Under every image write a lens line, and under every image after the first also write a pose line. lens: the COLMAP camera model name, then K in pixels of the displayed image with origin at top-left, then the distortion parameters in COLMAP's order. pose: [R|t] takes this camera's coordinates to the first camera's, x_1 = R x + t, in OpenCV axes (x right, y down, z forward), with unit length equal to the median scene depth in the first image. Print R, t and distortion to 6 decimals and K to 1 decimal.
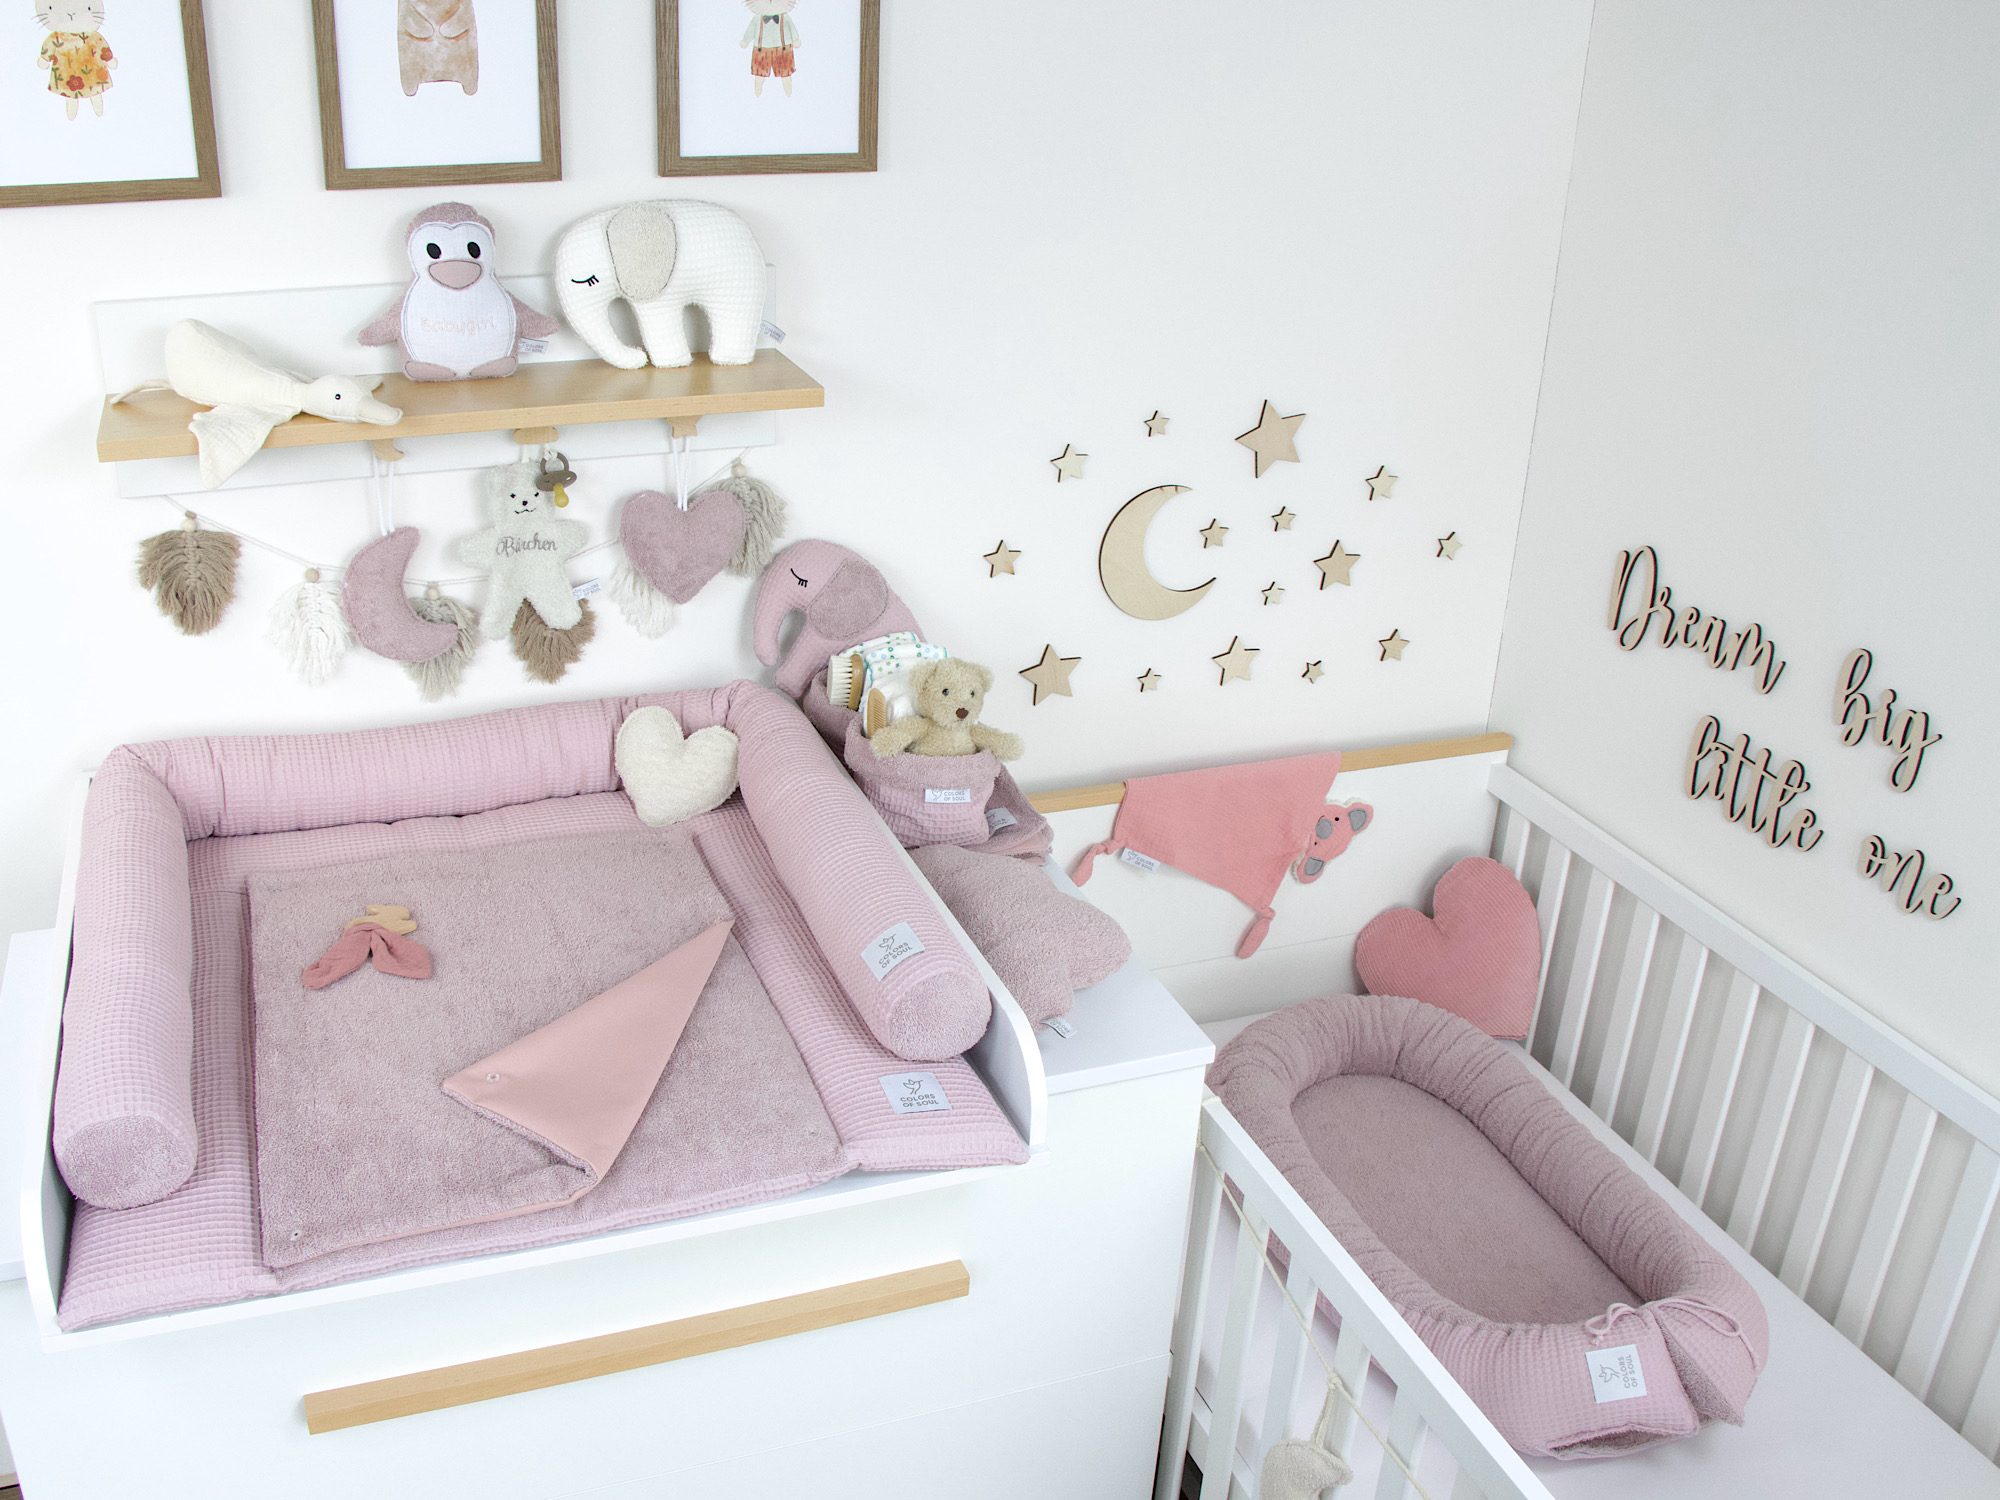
lens RADIAL K [[1835.7, 0, 914.0], [0, 1835.7, 746.3], [0, 0, 1]] dist [-0.189181, 0.152269]
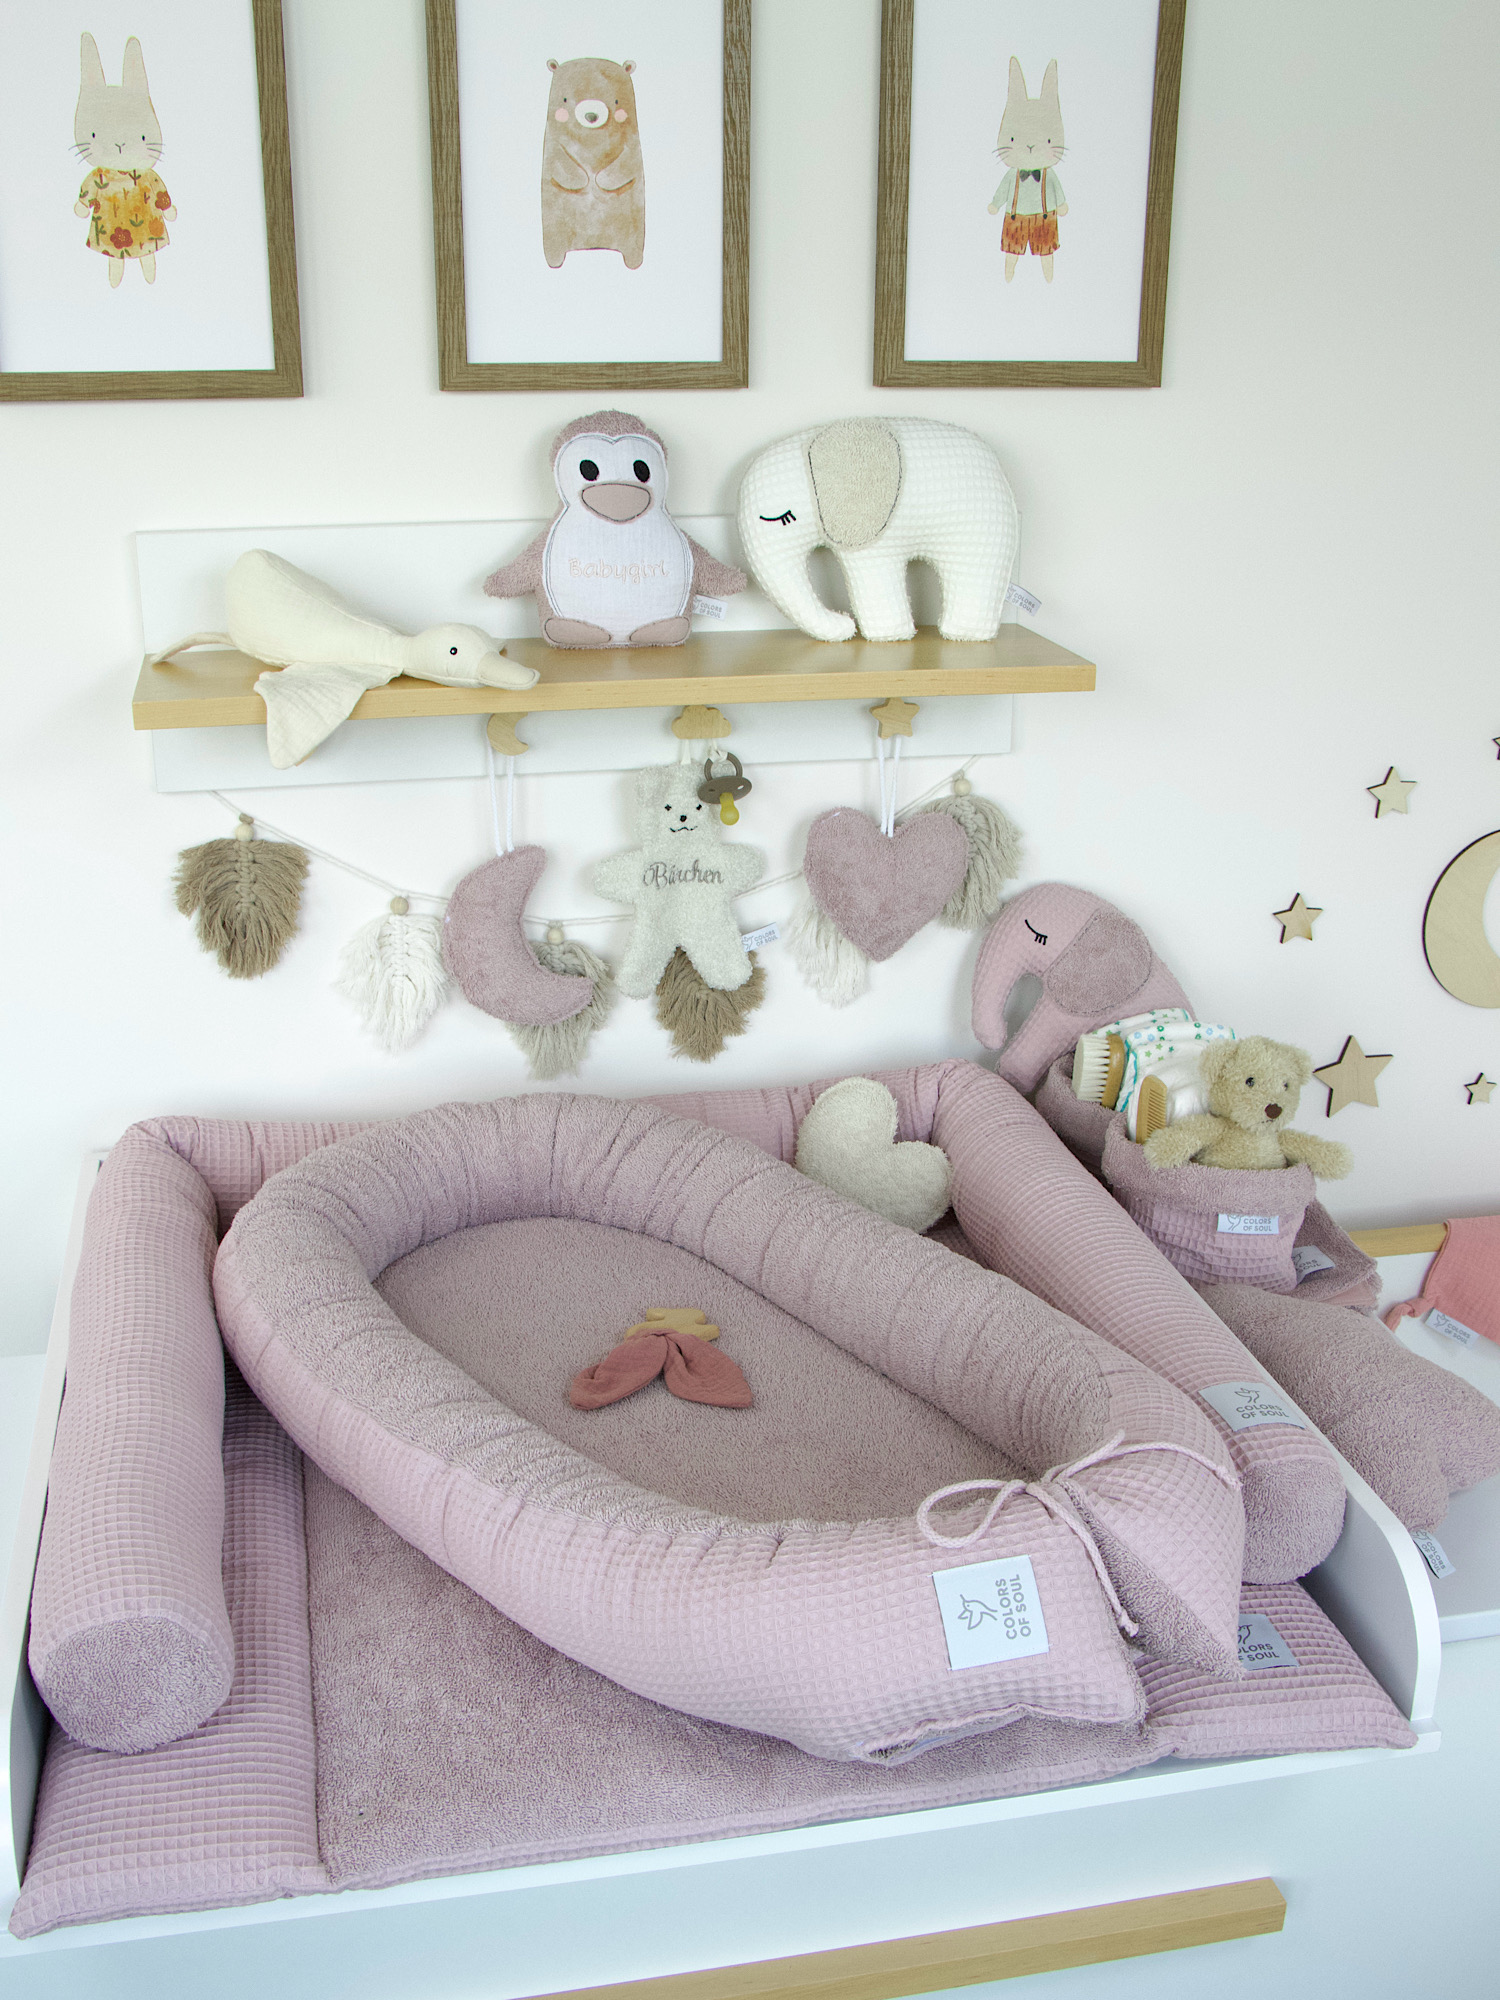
lens RADIAL K [[2116.5, 0, 745.4], [0, 2116.5, 1085.9], [0, 0, 1]] dist [-0.147099, 0.213774]
pose [[0.991016, 0.028765, -0.130612, -0.069344], [-0.036044, 0.997906, -0.053713, 0.023135], [0.128793, 0.057938, 0.989978, 0.137261]]
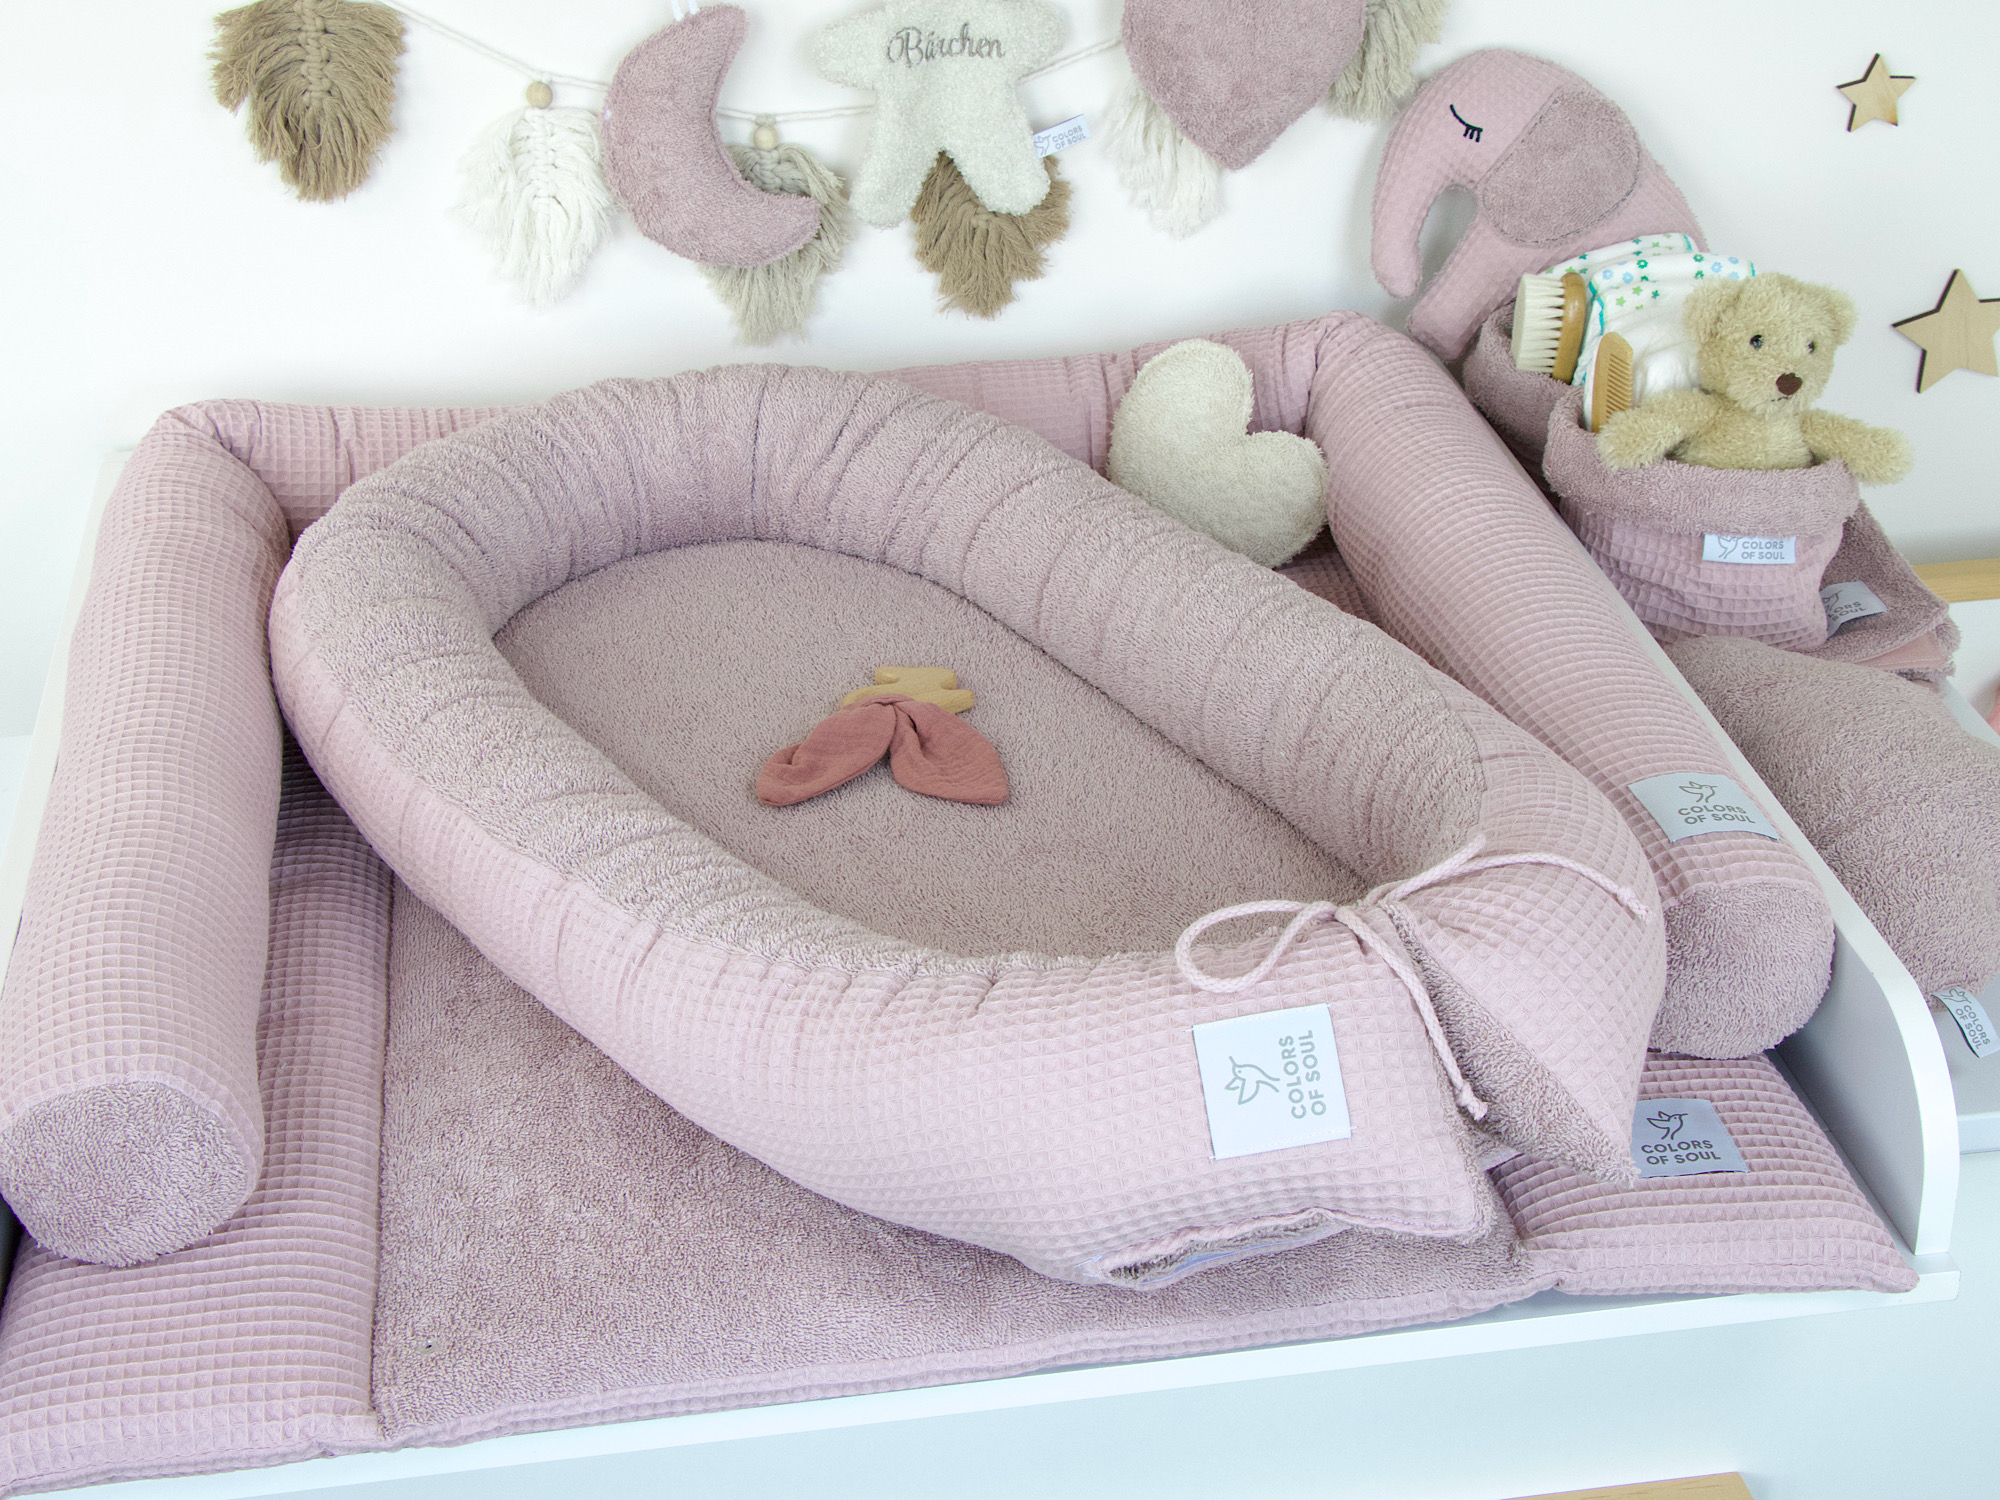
lens RADIAL K [[3080.3, 0, 976.3], [0, 3080.3, 745.7], [0, 0, 1]] dist [0.003326, 0.281791]
pose [[0.979044, 0.048340, -0.197829, -0.018439], [-0.034191, 0.996648, 0.074325, 0.023905], [0.200759, -0.066003, 0.977415, 0.119626]]
